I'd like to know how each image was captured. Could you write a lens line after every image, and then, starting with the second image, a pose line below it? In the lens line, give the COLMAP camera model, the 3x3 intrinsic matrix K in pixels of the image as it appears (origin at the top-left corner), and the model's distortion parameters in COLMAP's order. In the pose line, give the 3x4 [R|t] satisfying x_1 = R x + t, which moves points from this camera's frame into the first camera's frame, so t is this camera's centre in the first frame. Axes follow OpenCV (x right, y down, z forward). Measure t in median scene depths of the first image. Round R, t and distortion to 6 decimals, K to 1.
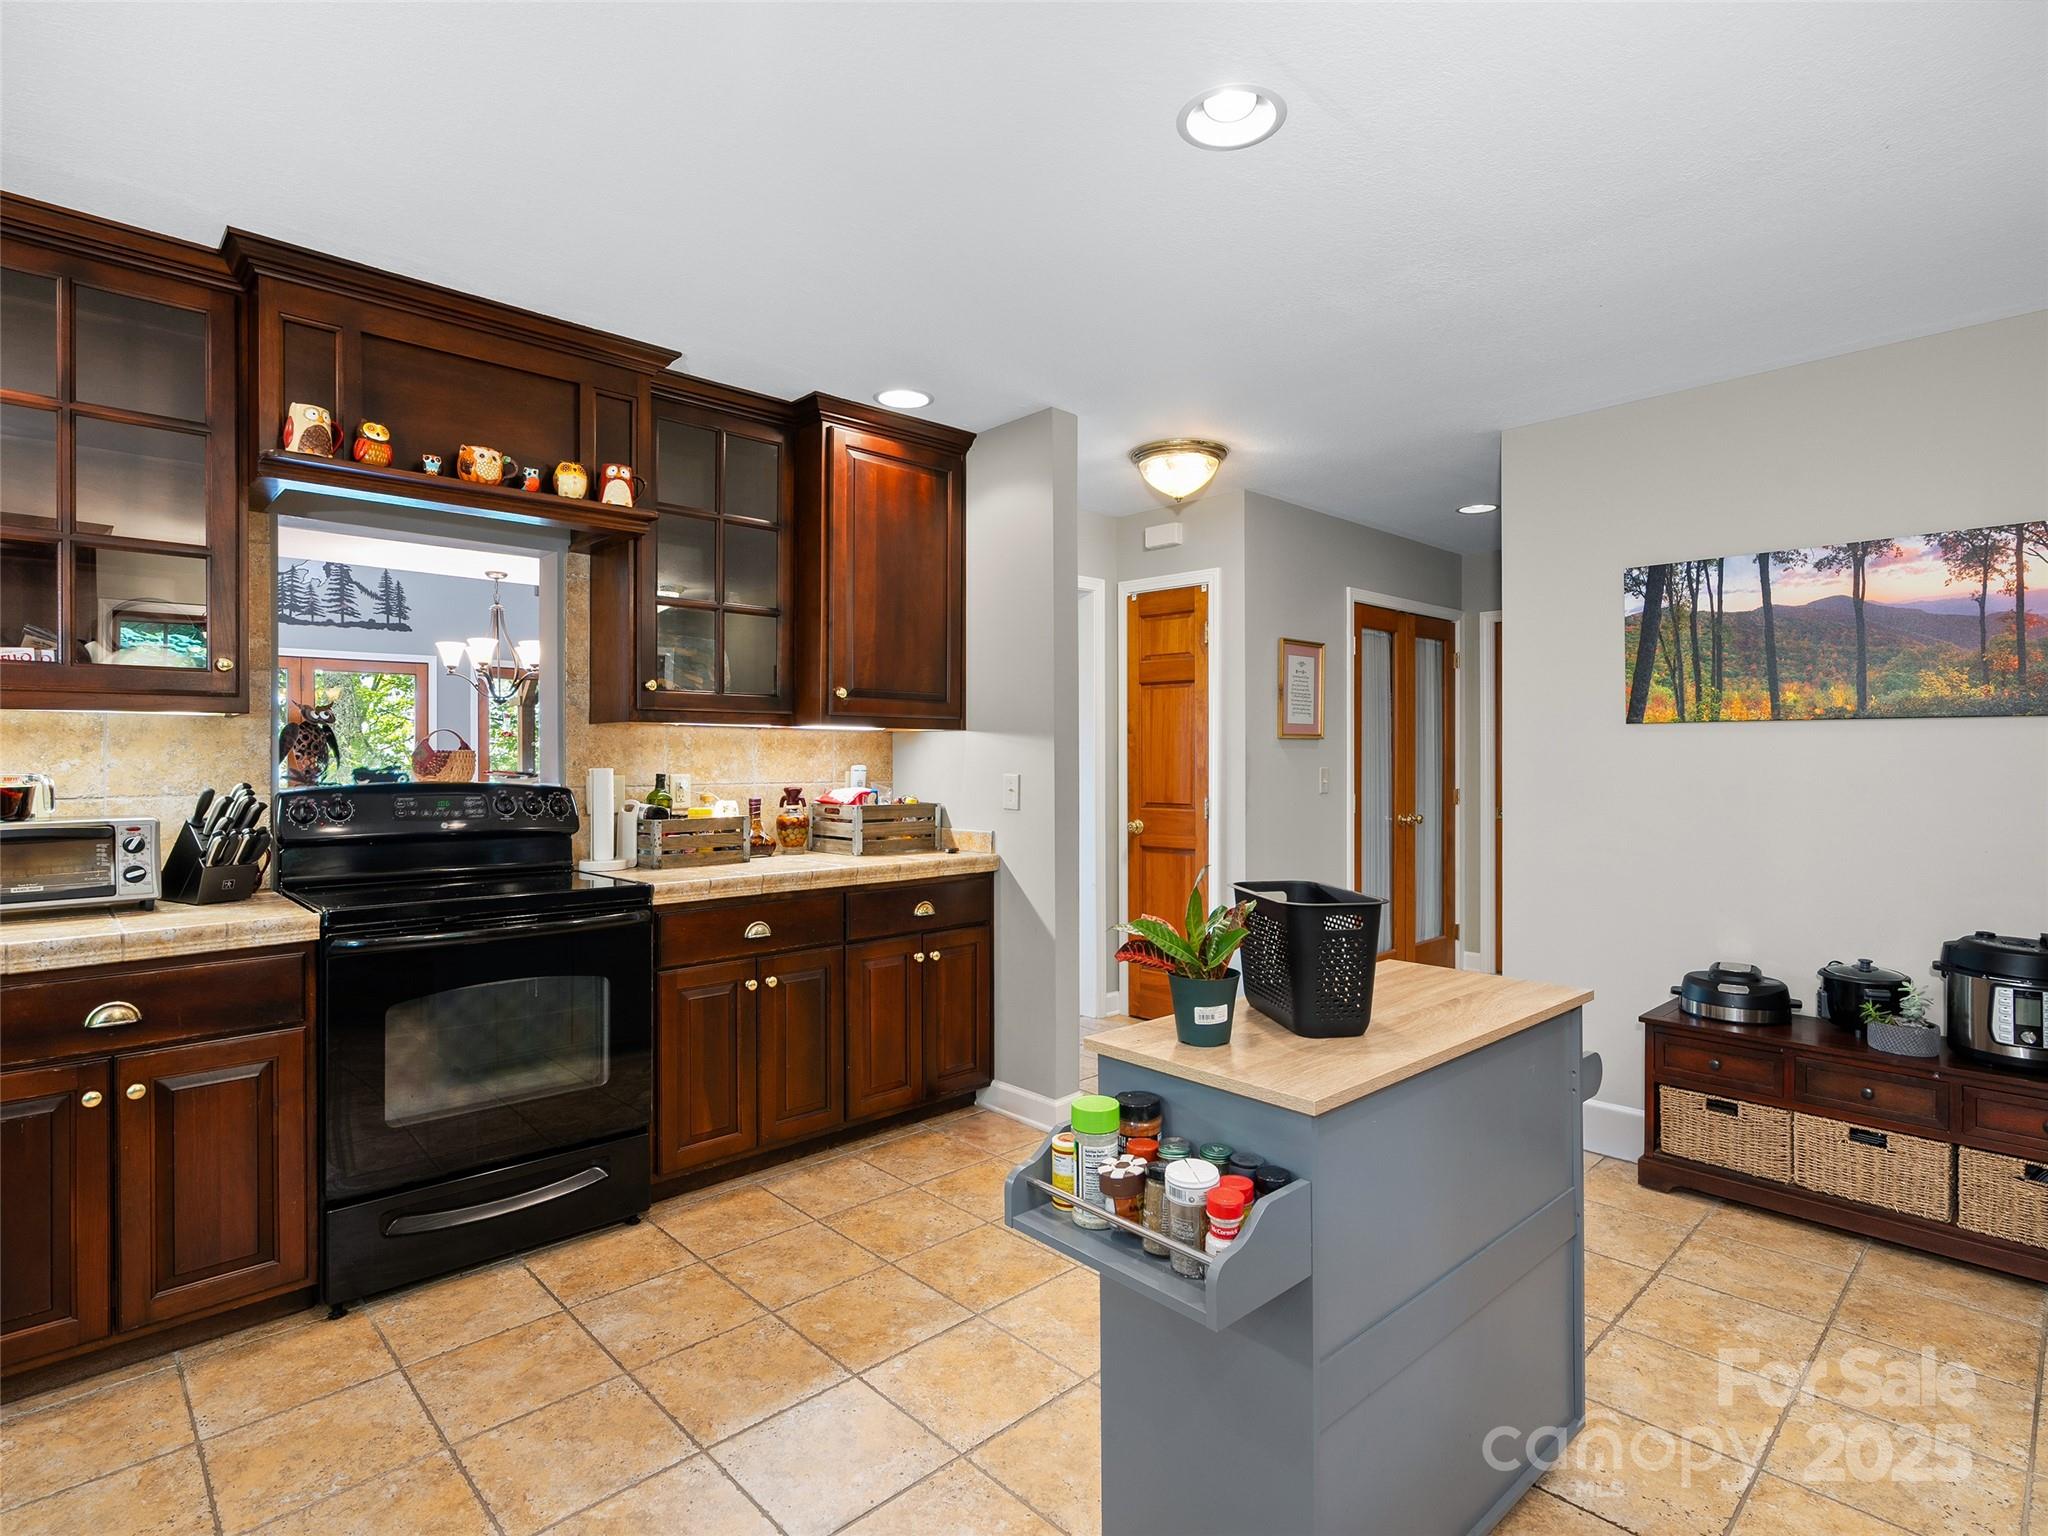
lens RADIAL K [[1048.8, 0, 1024.0], [0, 1048.8, 768.0], [0, 0, 1]] dist [-0.012022, 0.000002]
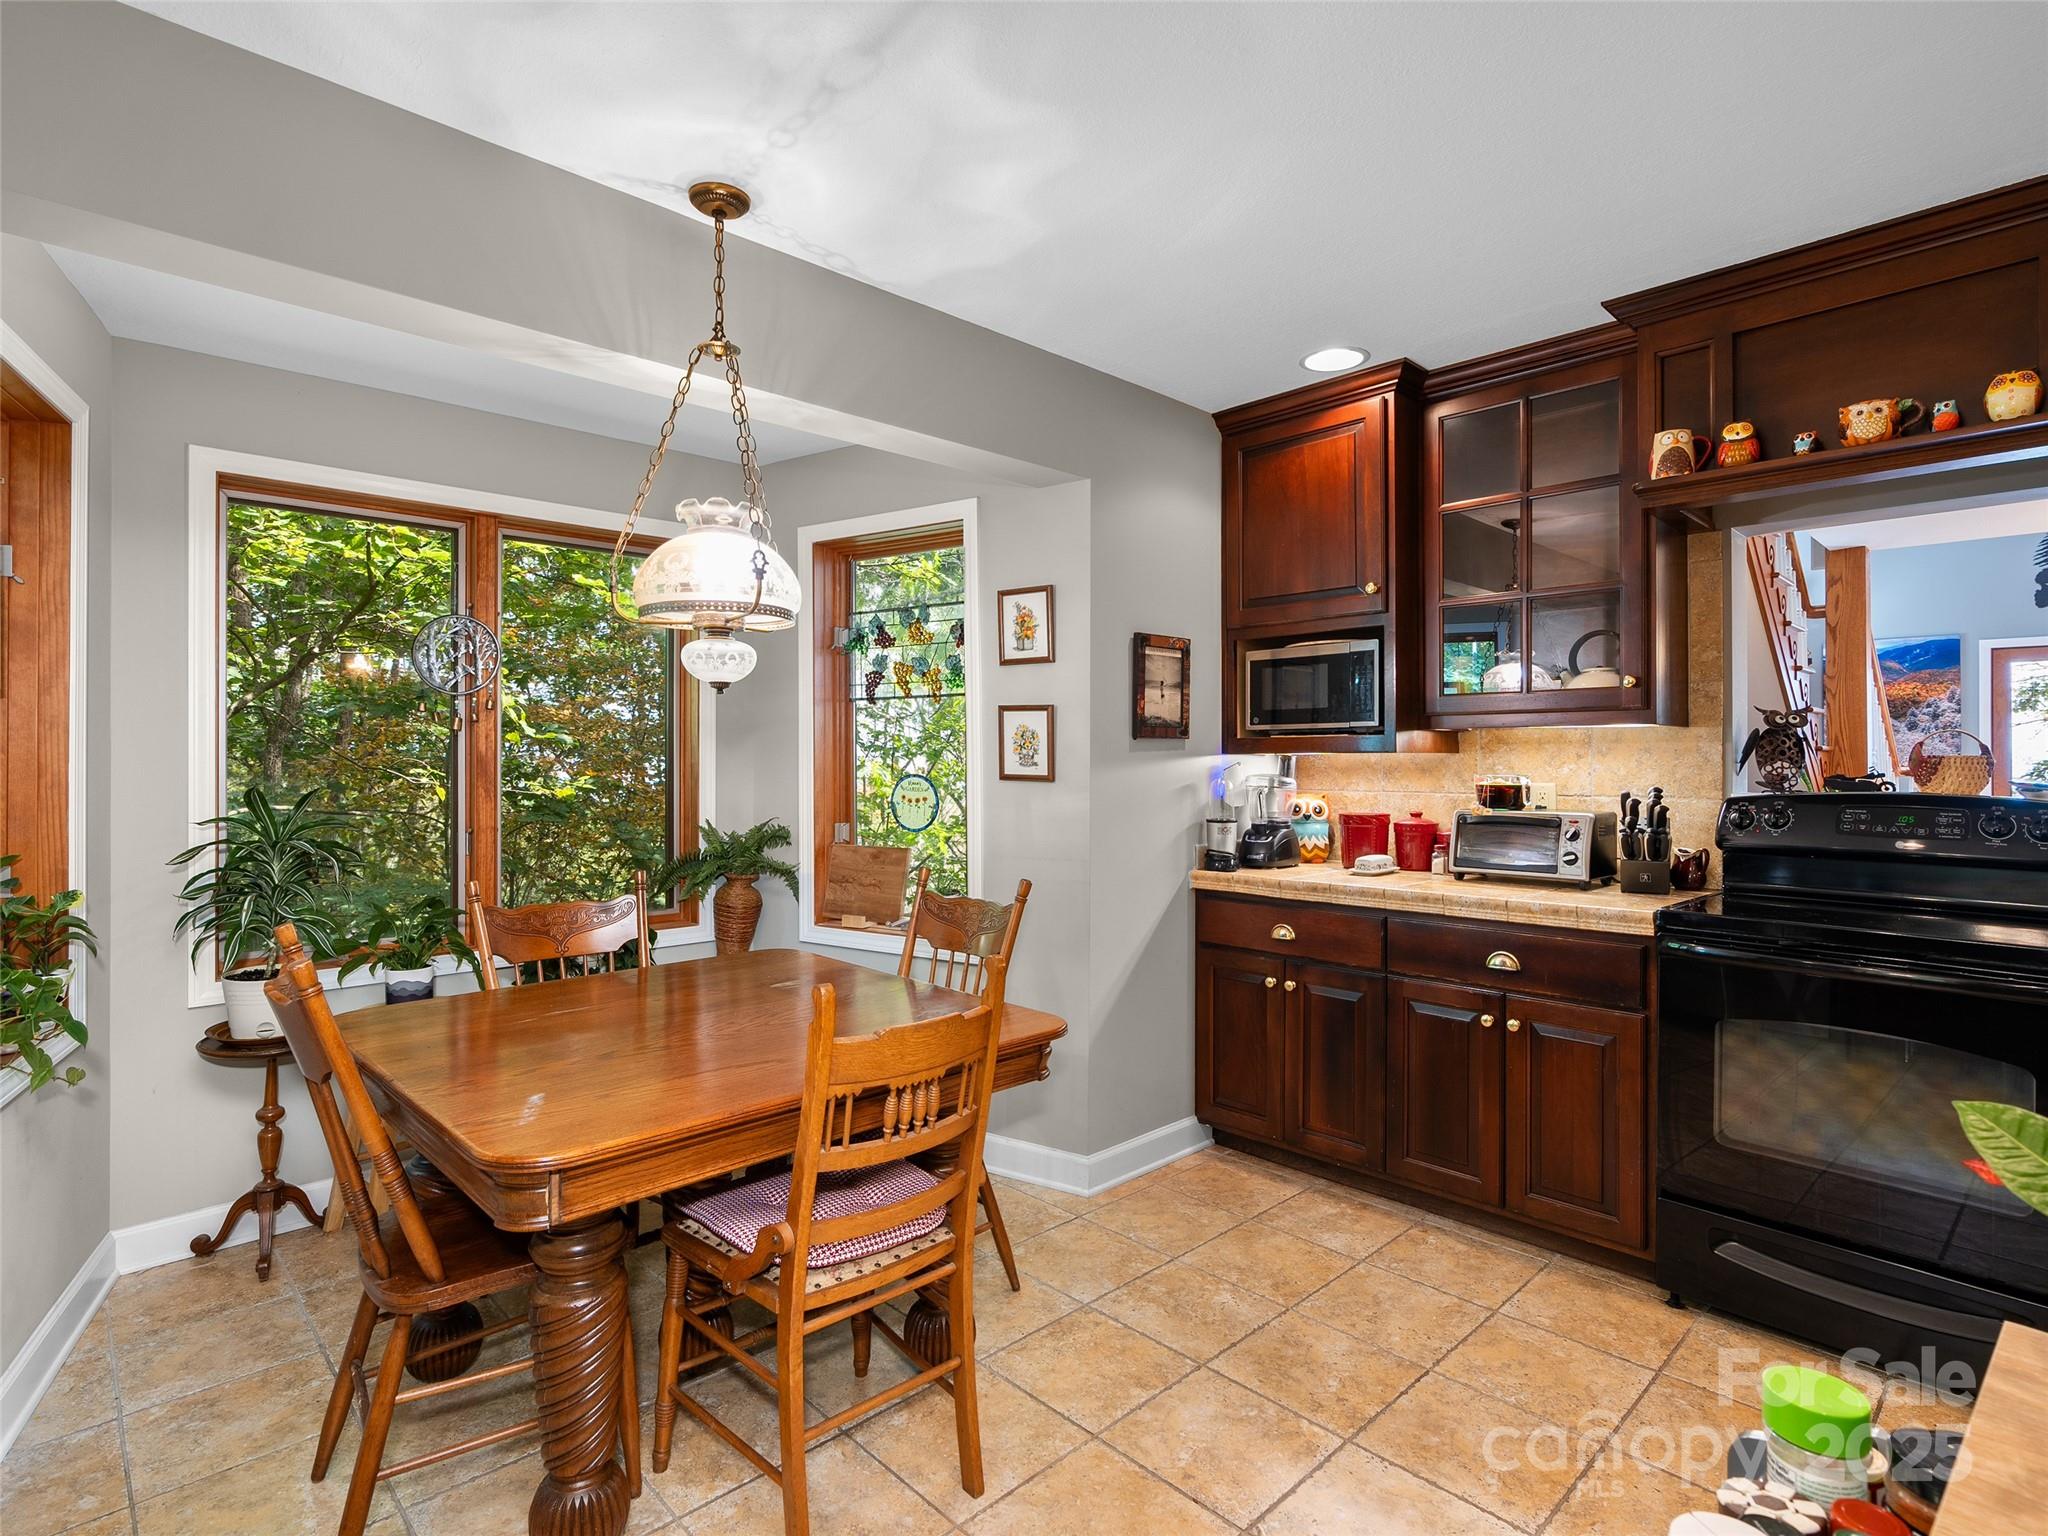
lens RADIAL K [[1048.8, 0, 1024.0], [0, 1048.8, 768.0], [0, 0, 1]] dist [-0.012022, 0.000002]
pose [[-0.028413, 0.008767, -0.999558, 0.398340], [-0.013319, 0.999869, 0.009148, -0.007480], [0.999508, 0.013573, -0.028293, 0.386311]]
